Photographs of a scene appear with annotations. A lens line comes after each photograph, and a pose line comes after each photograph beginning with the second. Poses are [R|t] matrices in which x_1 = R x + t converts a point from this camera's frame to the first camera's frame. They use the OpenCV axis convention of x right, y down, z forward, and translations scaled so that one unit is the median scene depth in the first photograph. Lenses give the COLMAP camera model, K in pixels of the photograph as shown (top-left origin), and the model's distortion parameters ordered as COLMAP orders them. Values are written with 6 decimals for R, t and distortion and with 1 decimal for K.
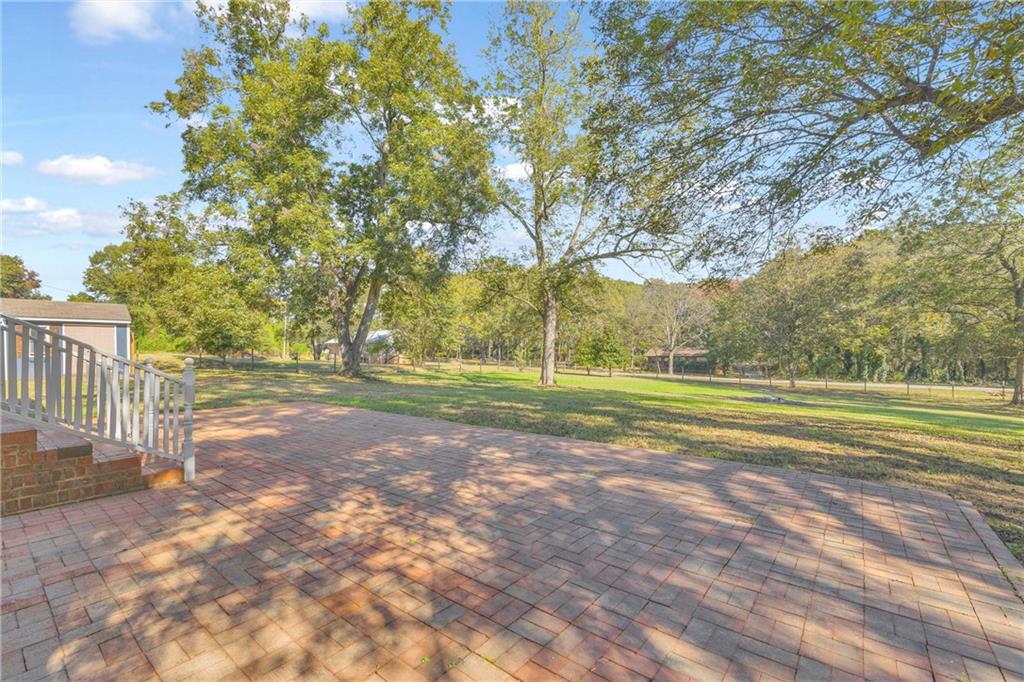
lens RADIAL K [[420.6, 0, 515.7], [0, 420.6, 347.4], [0, 0, 1]] dist [-0.002143, -0.000001]
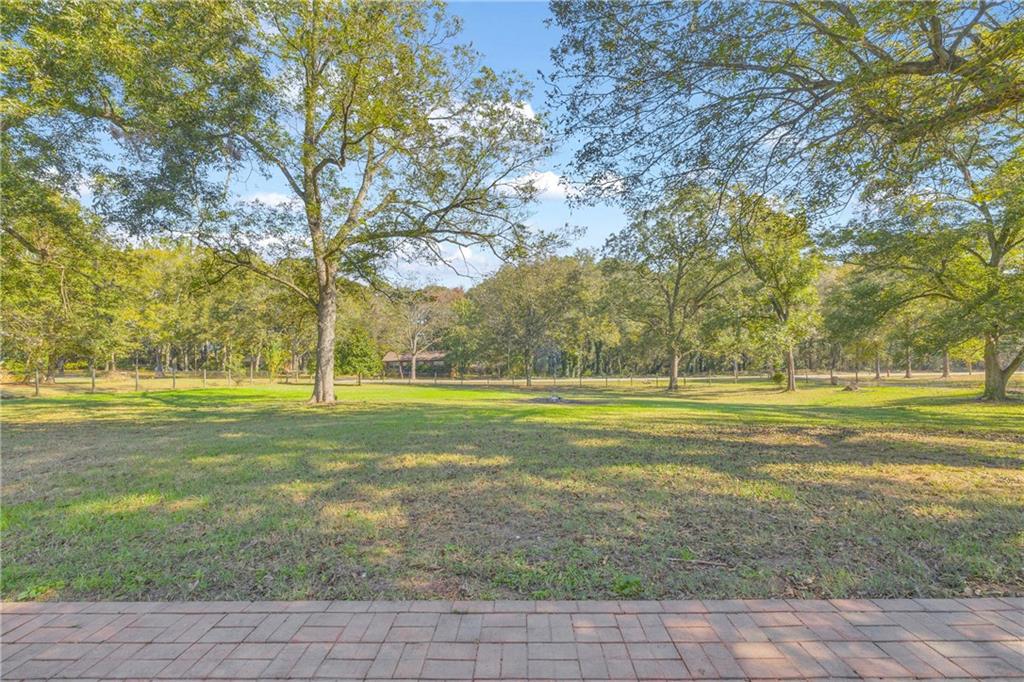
lens RADIAL K [[416.6, 0, 493.8], [0, 416.6, 341.0], [0, 0, 1]] dist [-0.001116, 0.000028]
pose [[0.808462, 0.006669, 0.588511, -0.057289], [0.010329, 0.999621, -0.025516, 0.002883], [-0.588458, 0.026708, 0.808087, 0.135104]]
